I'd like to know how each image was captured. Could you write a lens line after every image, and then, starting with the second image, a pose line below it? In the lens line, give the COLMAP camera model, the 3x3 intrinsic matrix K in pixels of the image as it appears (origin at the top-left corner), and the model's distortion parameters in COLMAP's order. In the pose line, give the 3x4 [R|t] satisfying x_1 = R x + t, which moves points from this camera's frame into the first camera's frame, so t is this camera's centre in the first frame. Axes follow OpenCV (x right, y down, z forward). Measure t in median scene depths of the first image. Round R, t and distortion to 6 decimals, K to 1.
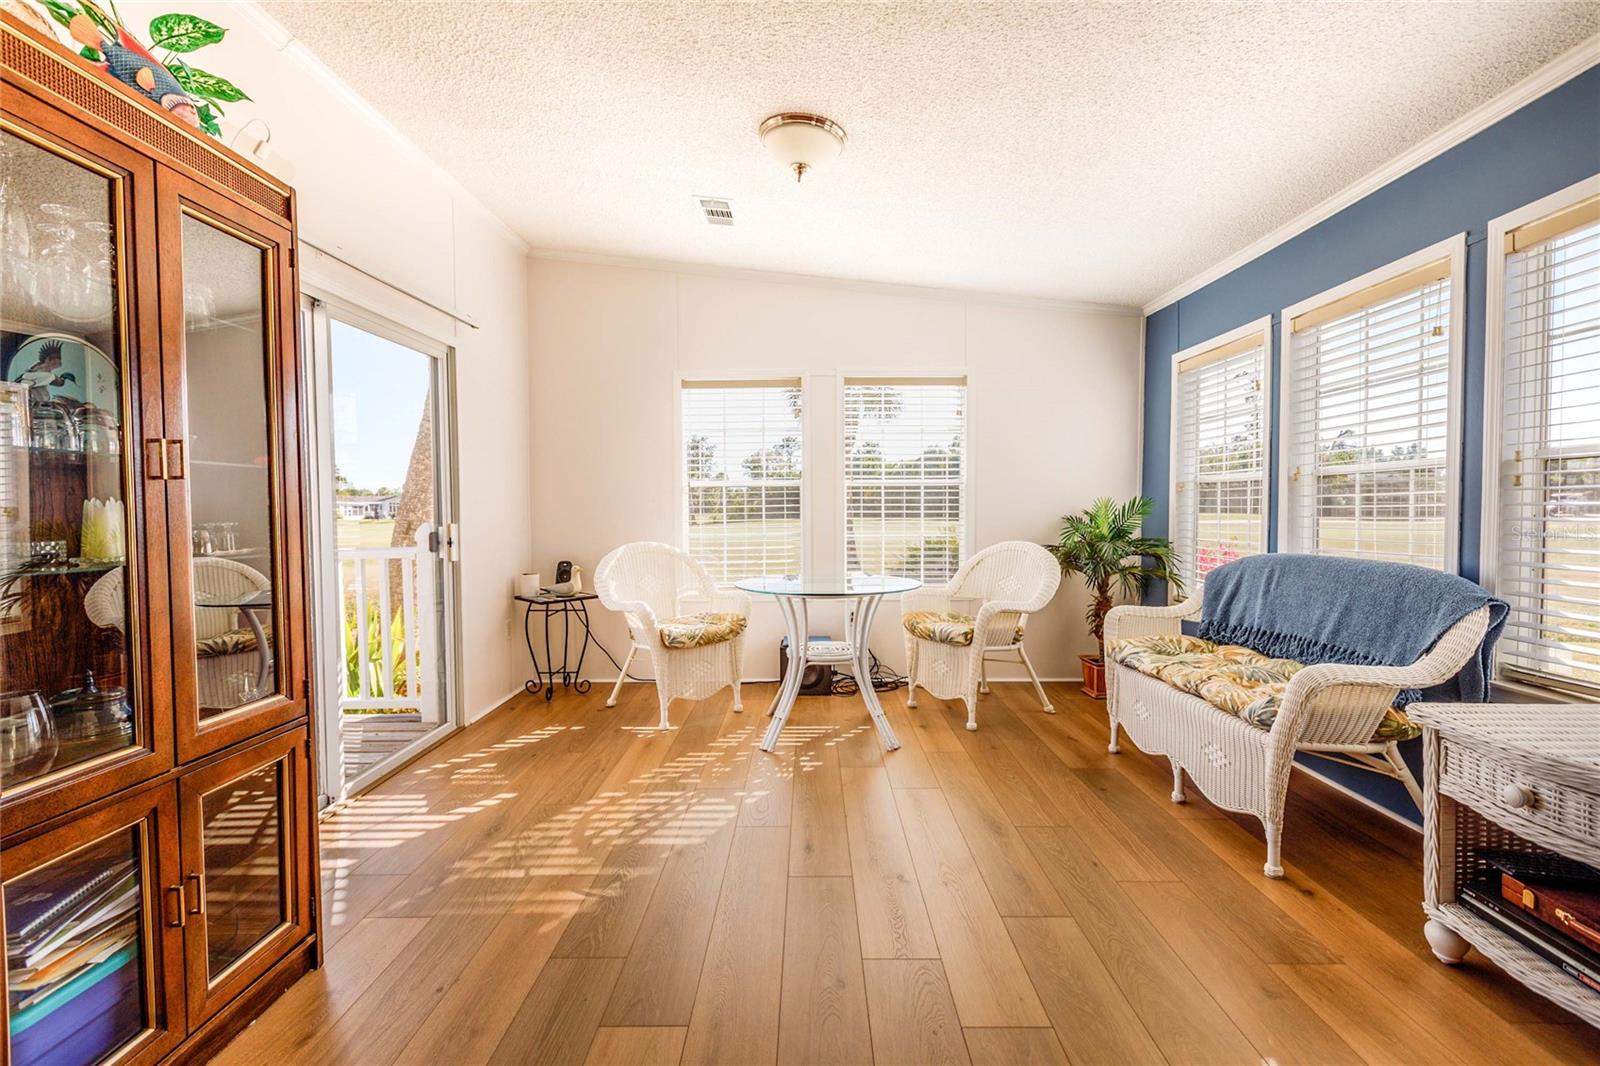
lens RADIAL K [[697.3, 0, 791.7], [0, 697.3, 520.1], [0, 0, 1]] dist [0.000233, 0.000109]
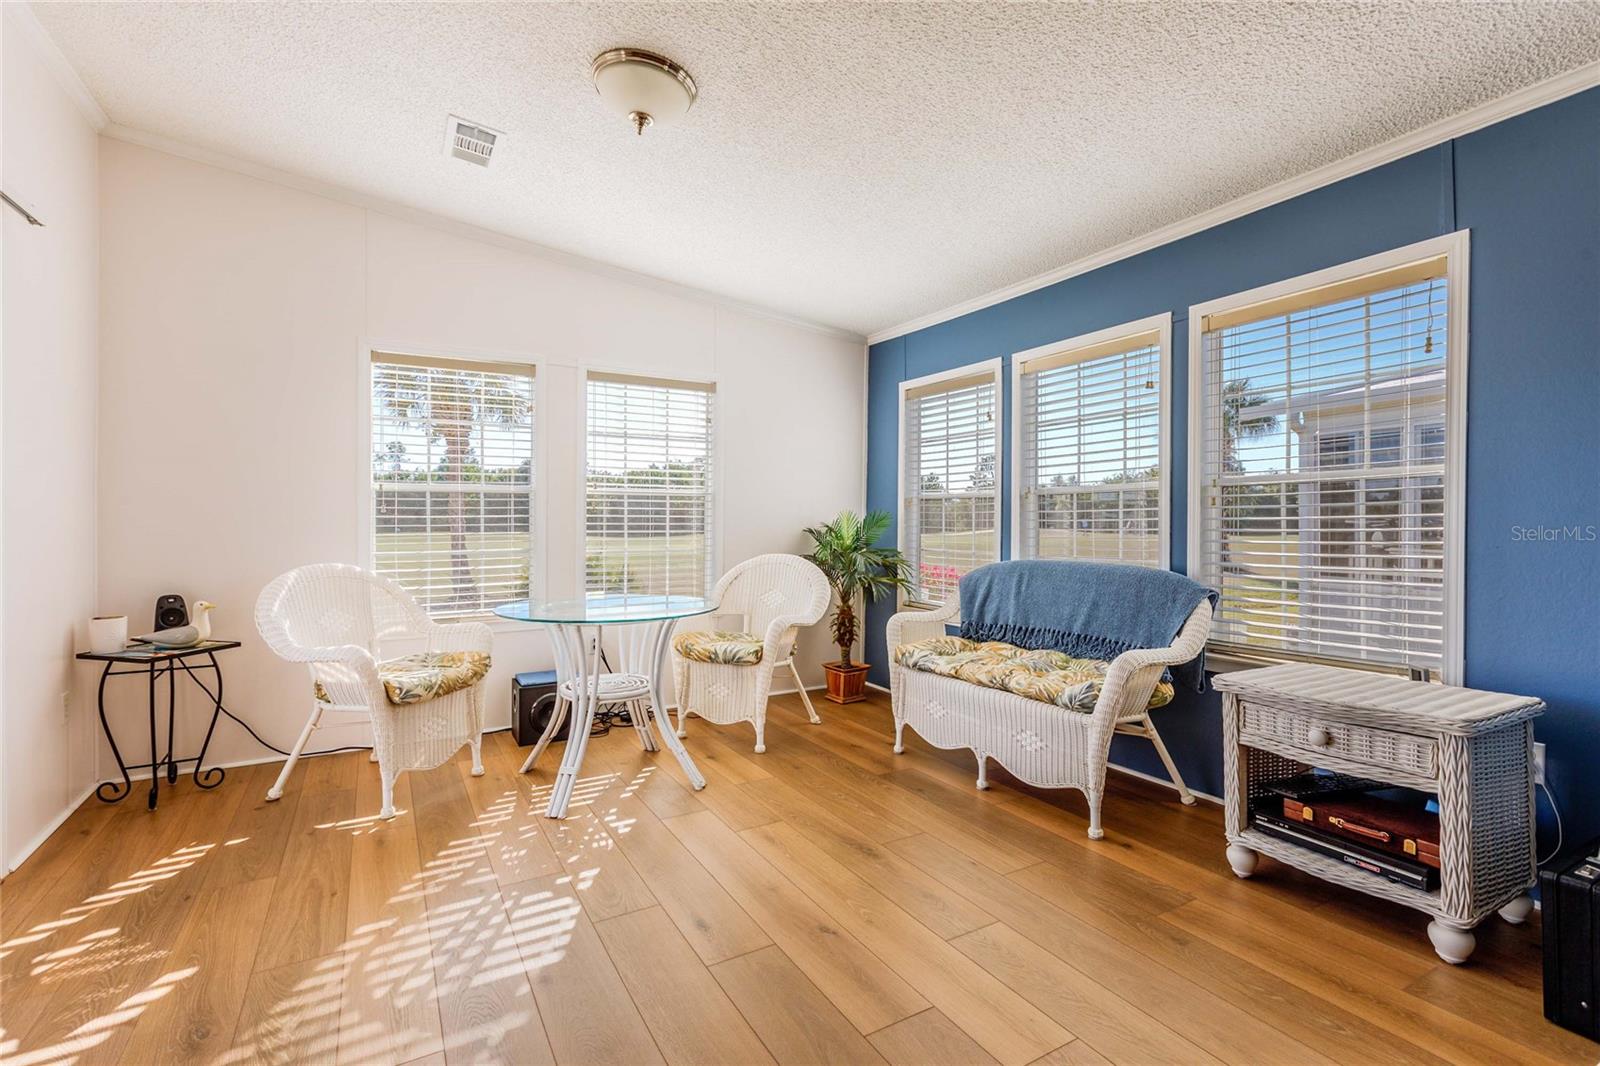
lens RADIAL K [[719.7, 0, 793.3], [0, 719.7, 516.3], [0, 0, 1]] dist [0.001274, -0.000638]
pose [[0.863021, 0.009470, 0.505079, -0.235328], [0.003116, 0.999705, -0.024069, 0.002096], [-0.505158, 0.022346, 0.862737, 0.141185]]
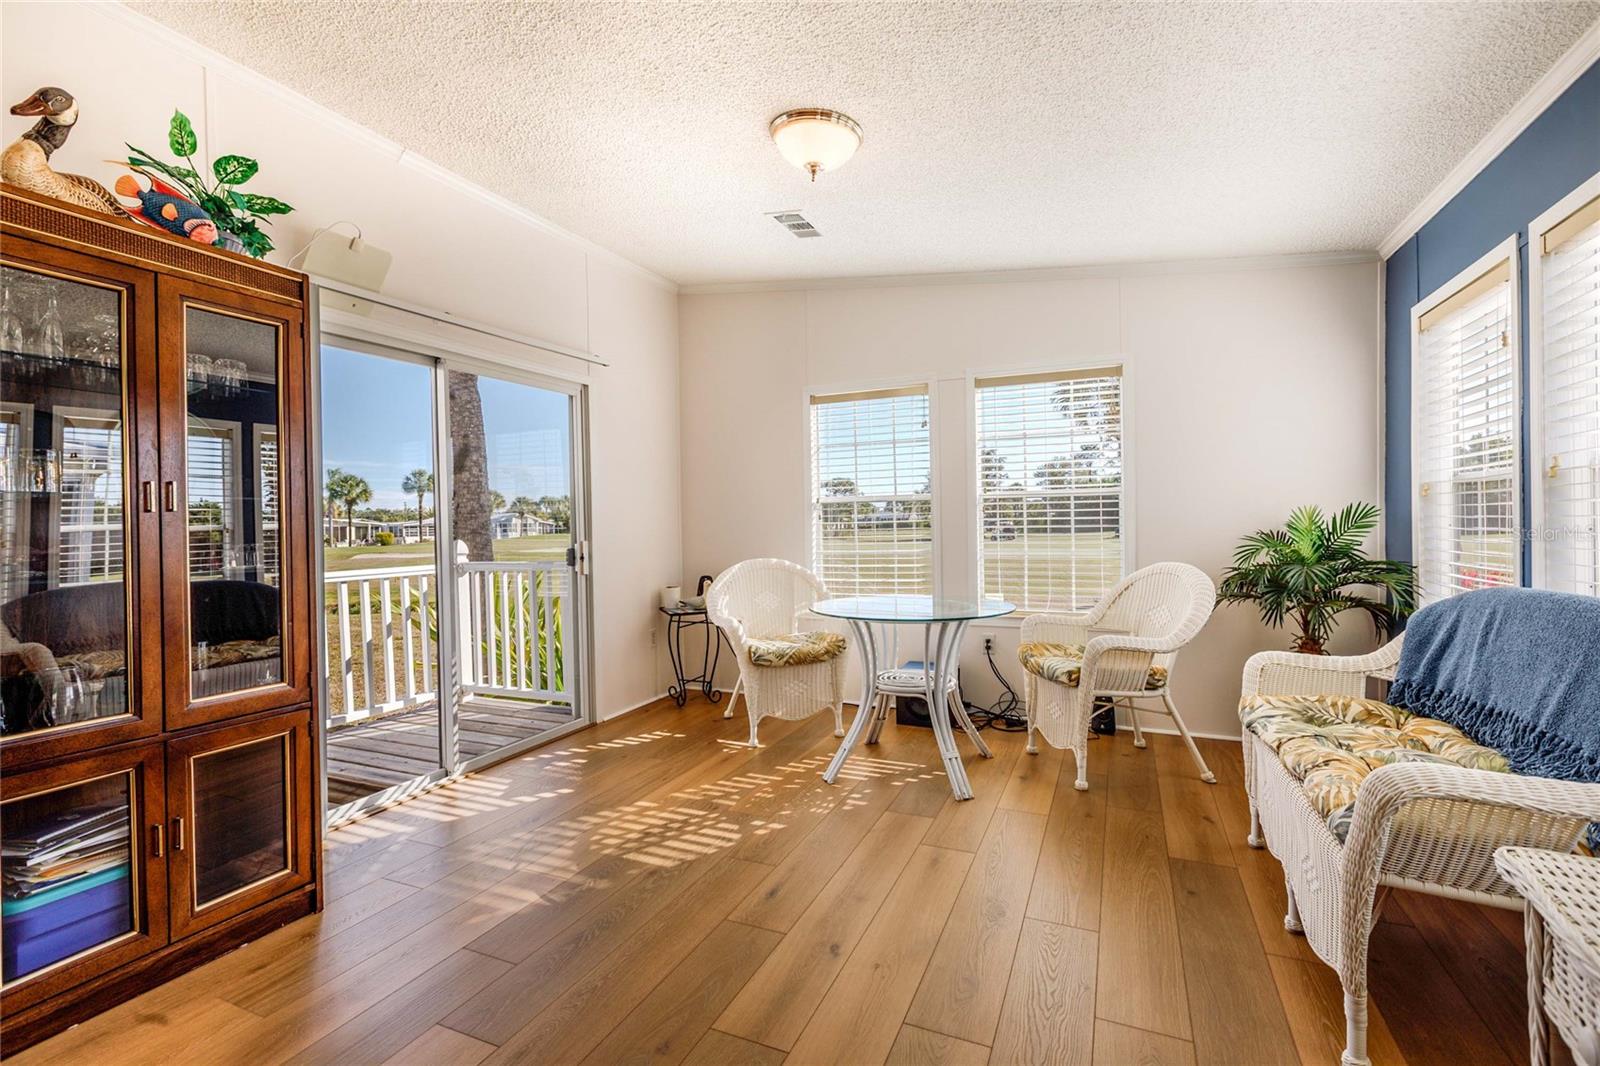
lens RADIAL K [[697.3, 0, 791.7], [0, 697.3, 520.1], [0, 0, 1]] dist [0.000233, 0.000109]
pose [[0.920736, -0.011272, -0.390024, 0.310486], [0.003446, 0.999779, -0.020759, -0.004735], [0.390171, 0.017770, 0.920571, 0.111154]]
